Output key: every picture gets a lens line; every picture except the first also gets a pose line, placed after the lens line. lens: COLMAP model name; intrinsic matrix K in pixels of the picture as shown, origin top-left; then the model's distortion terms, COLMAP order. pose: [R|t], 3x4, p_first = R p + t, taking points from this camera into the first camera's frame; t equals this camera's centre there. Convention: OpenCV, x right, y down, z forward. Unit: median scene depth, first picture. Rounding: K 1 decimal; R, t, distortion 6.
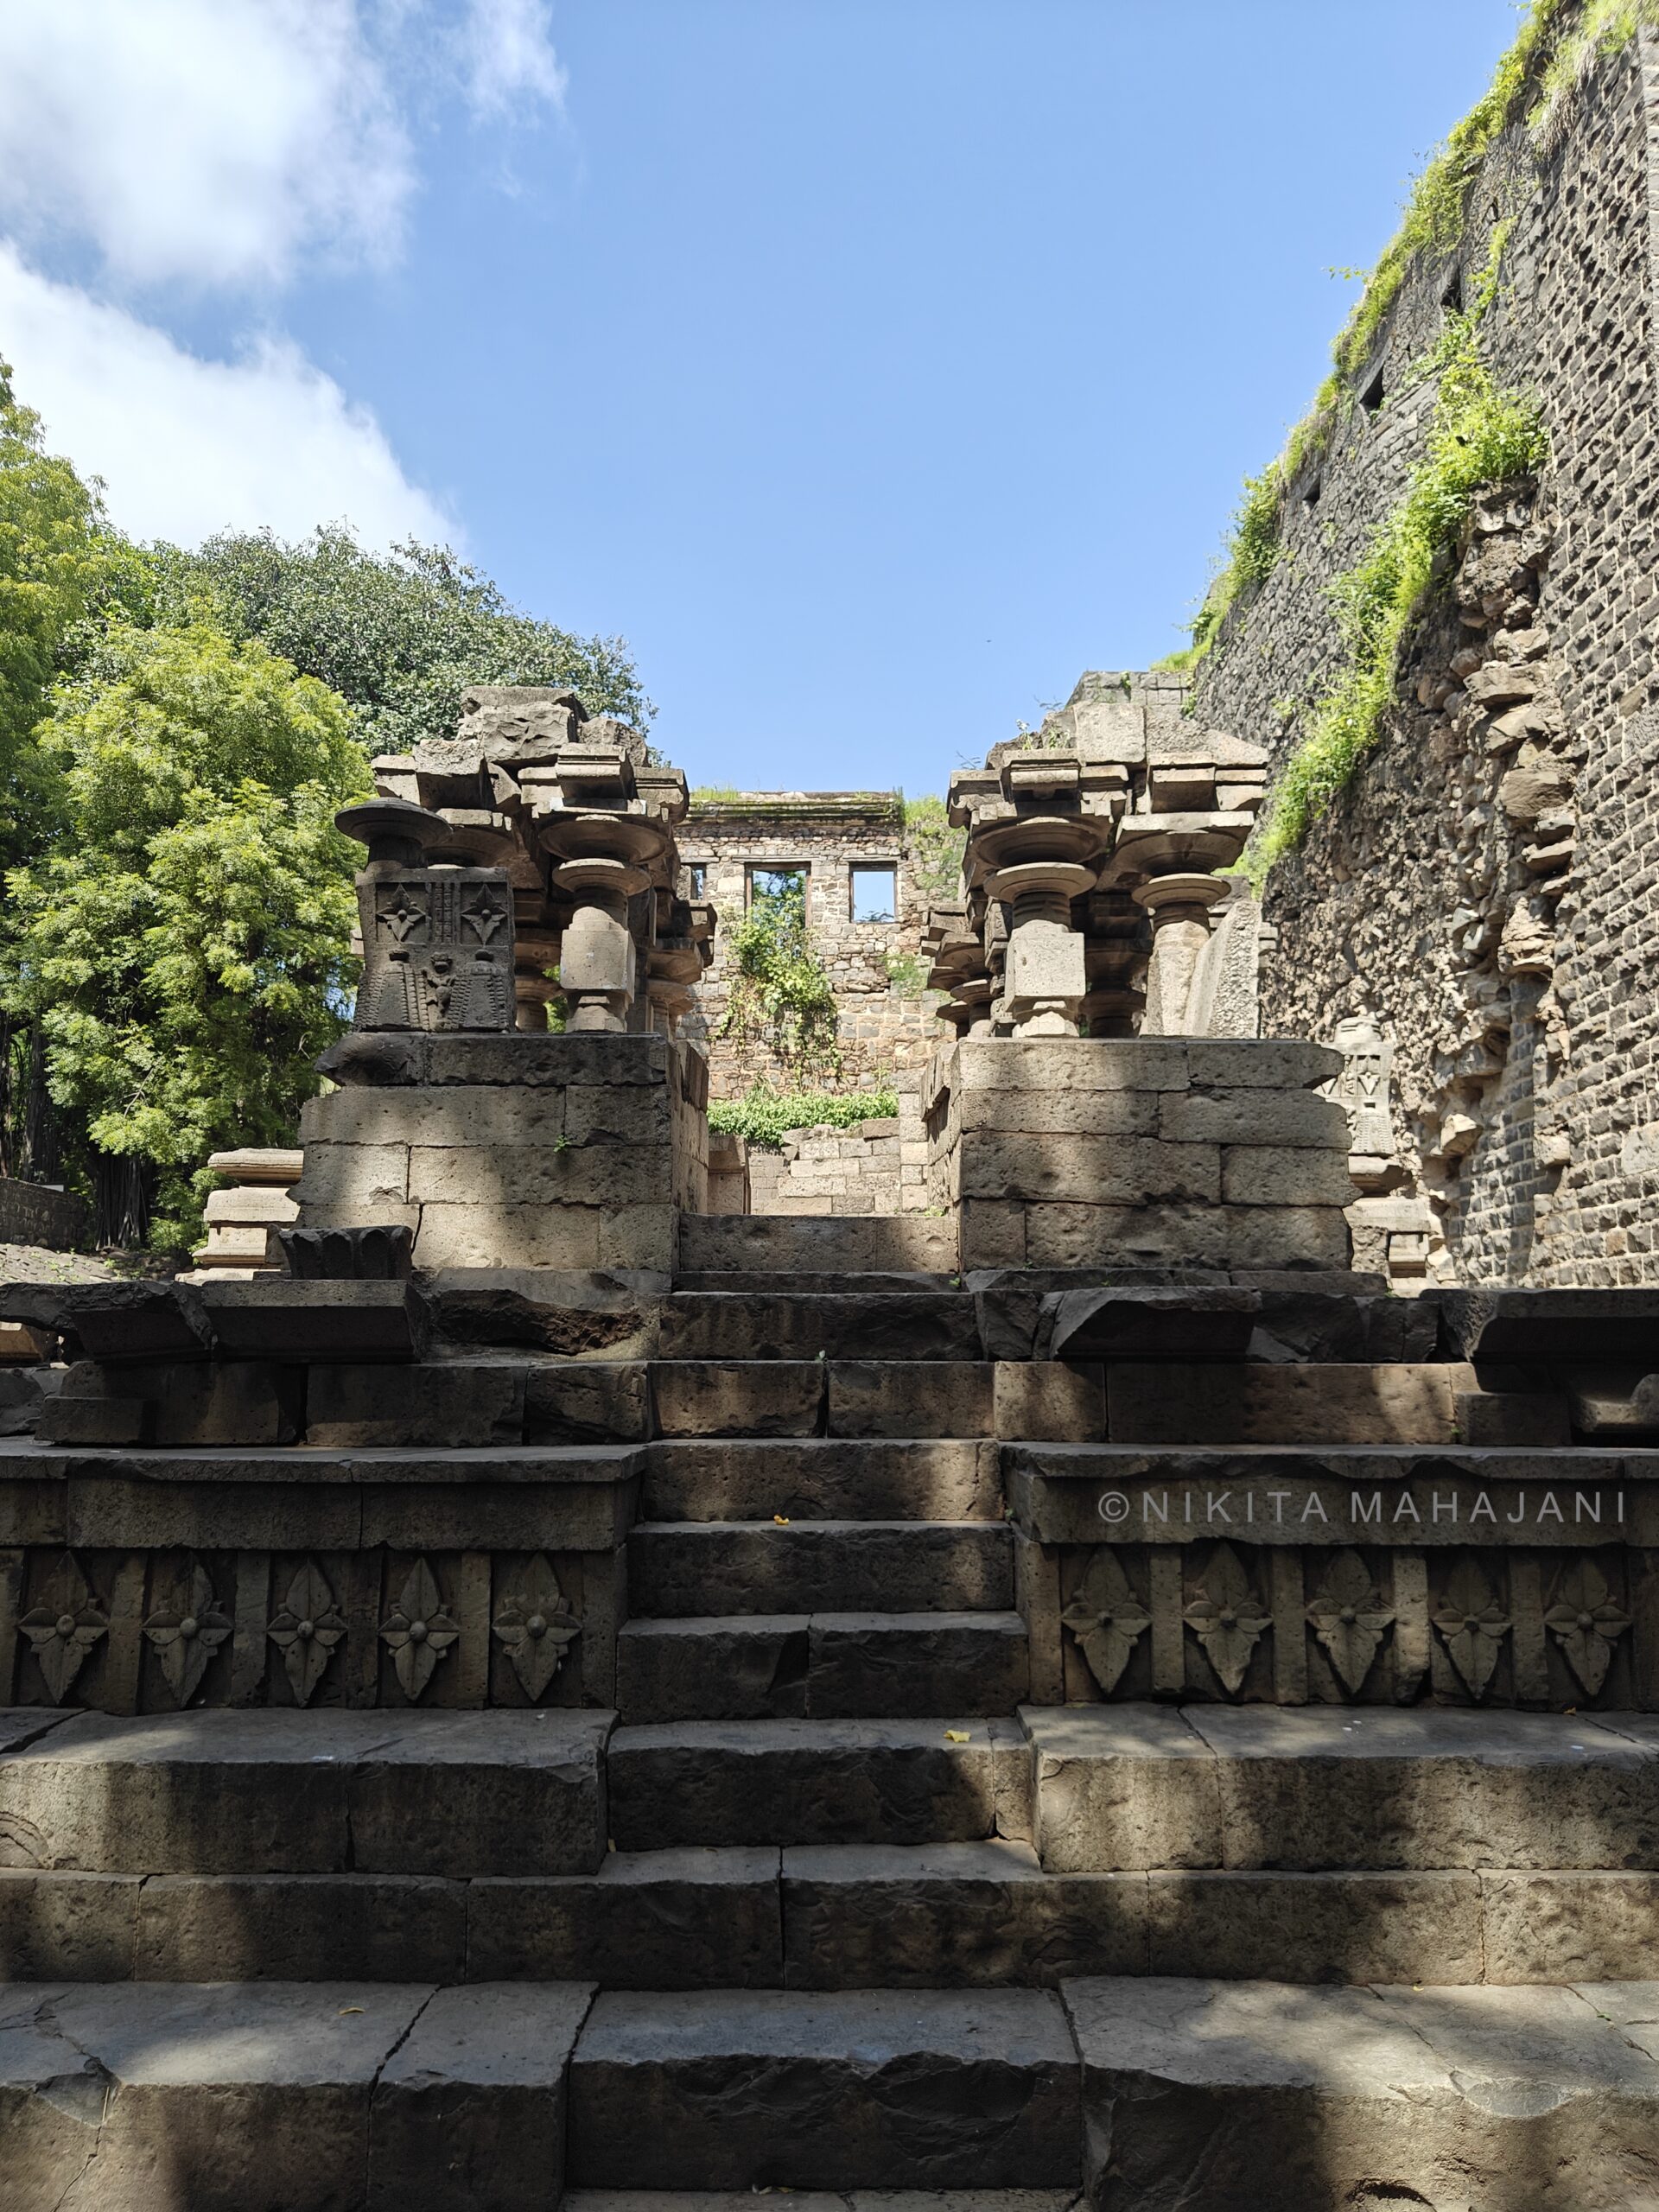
lens RADIAL K [[1551.3, 0, 817.1], [0, 1551.3, 1108.5], [0, 0, 1]] dist [0.000491, -0.002483]
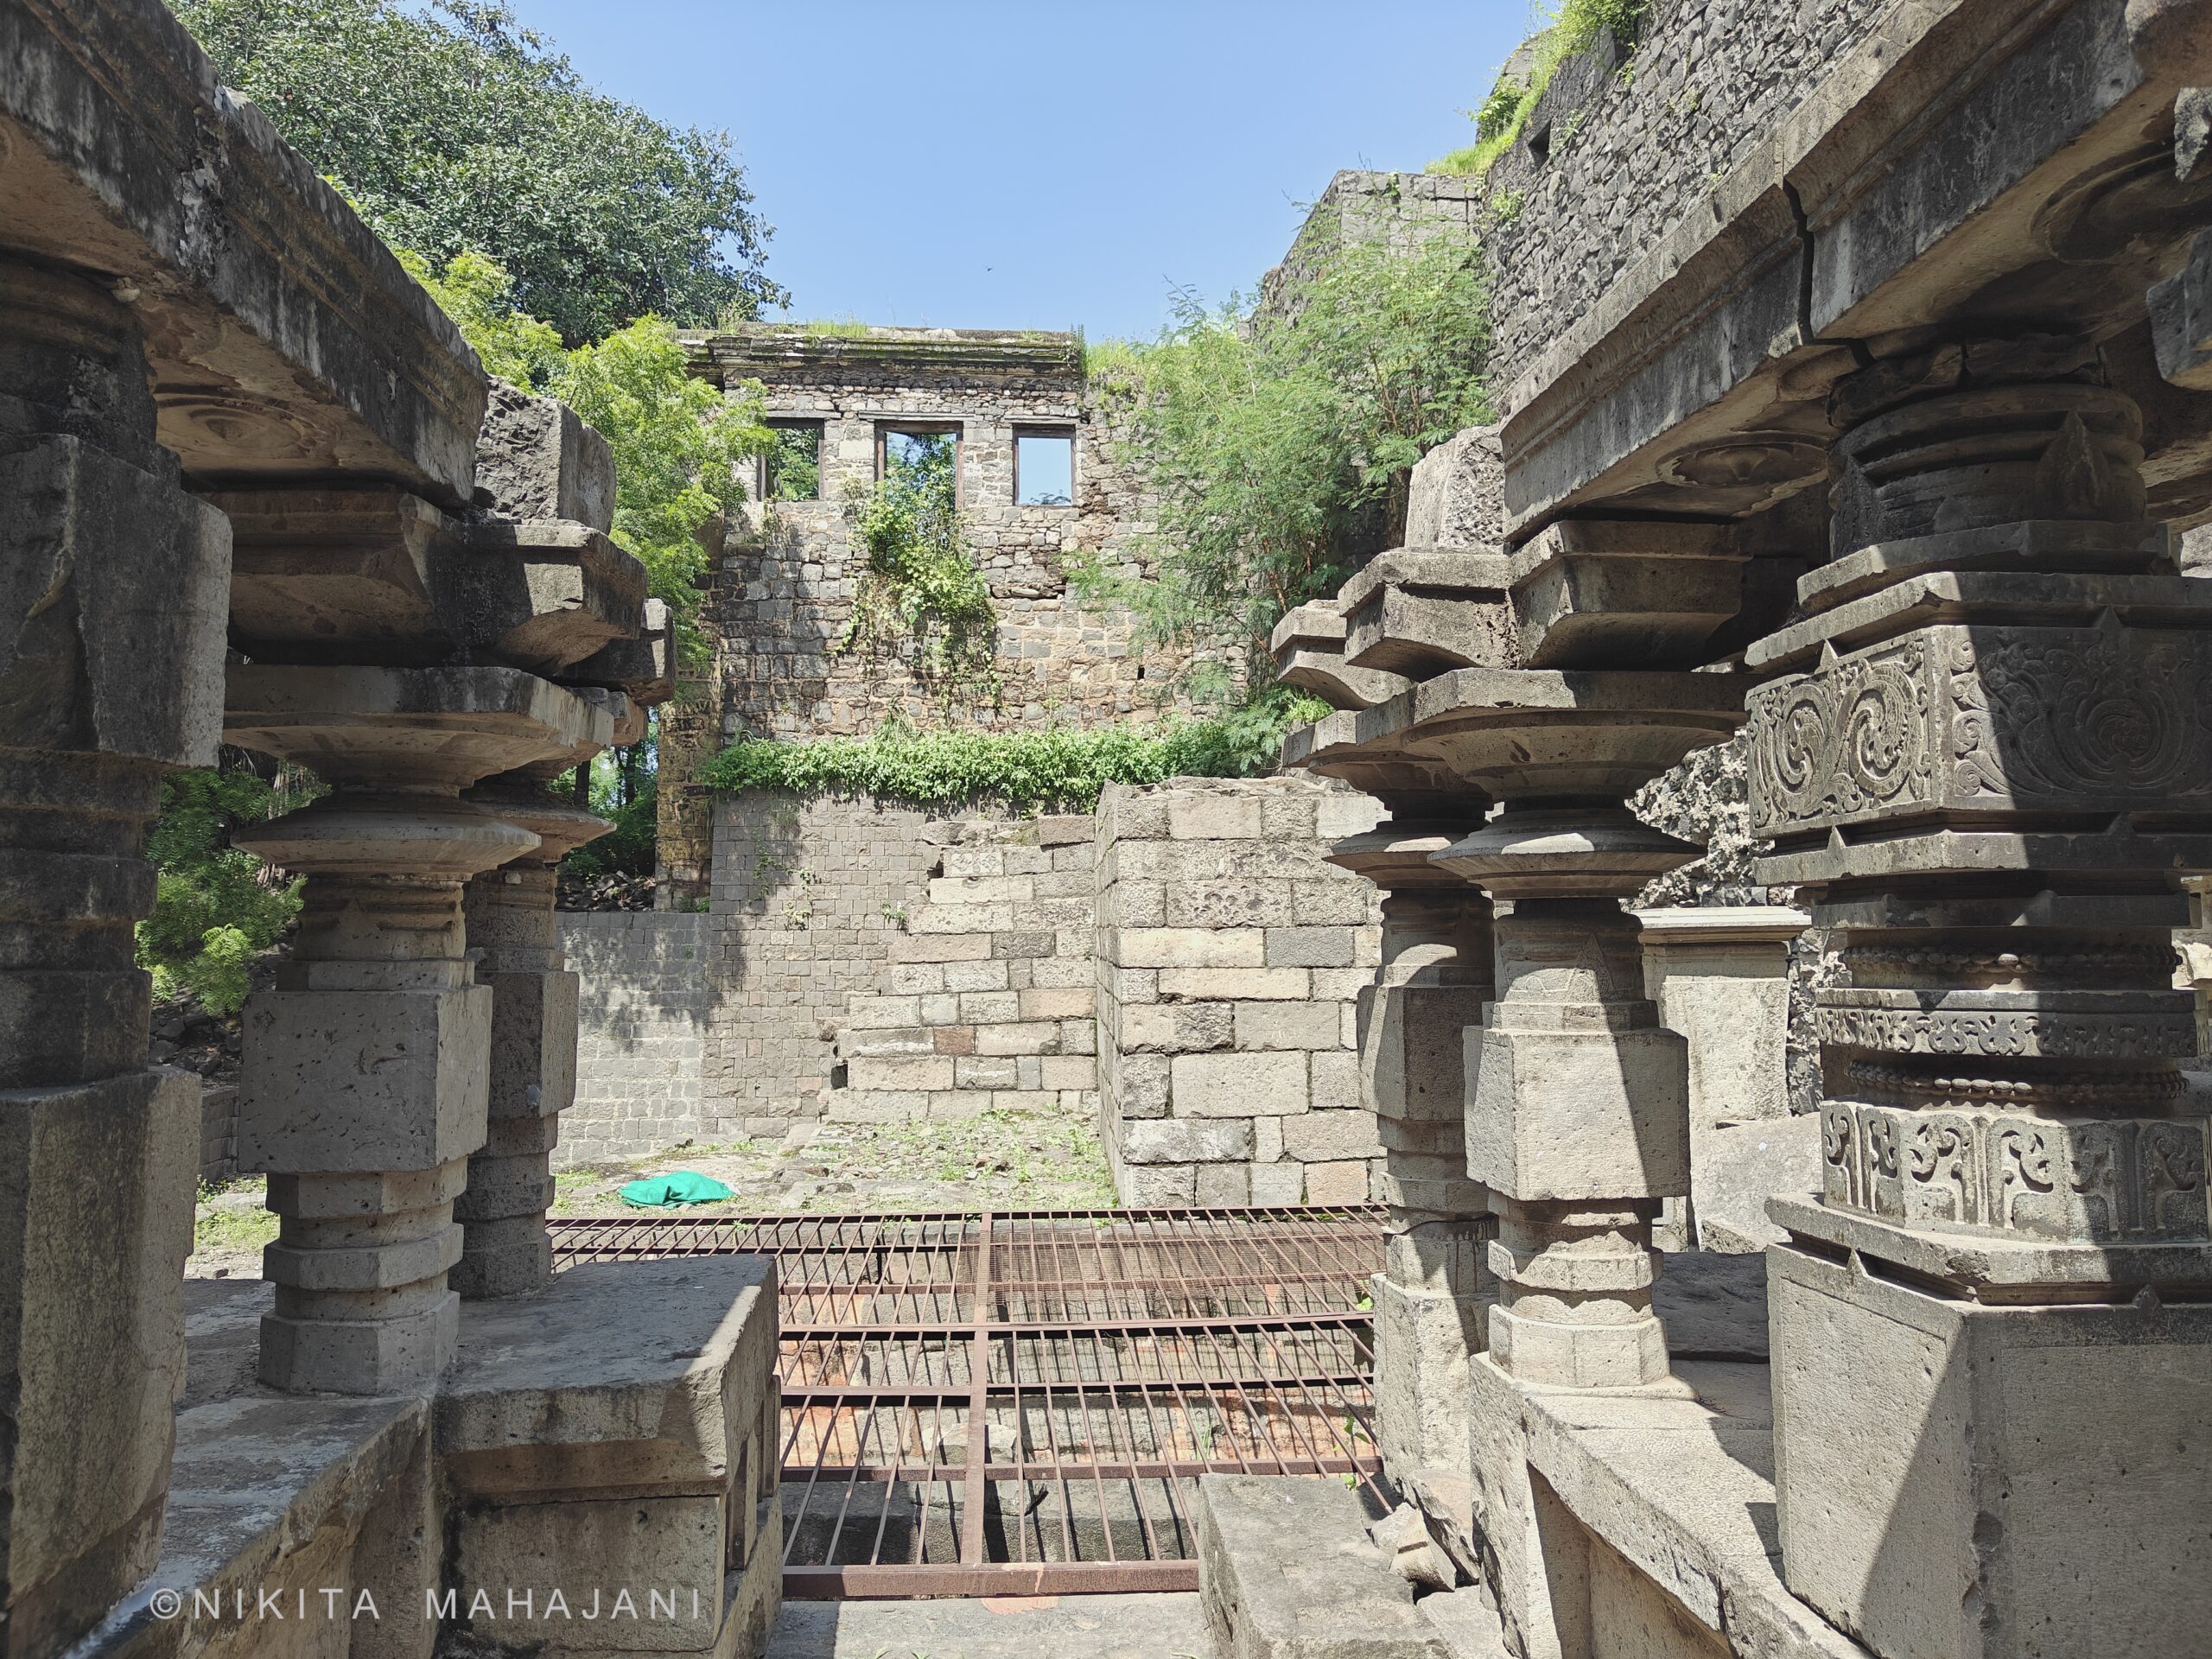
lens RADIAL K [[1551.3, 0, 1129.0], [0, 1551.3, 834.5], [0, 0, 1]] dist [0.000491, -0.002483]
pose [[0.994575, 0.005008, 0.103900, -0.000923], [-0.015150, 0.995164, 0.097055, -0.033292], [-0.102912, -0.098103, 0.989841, 0.220590]]
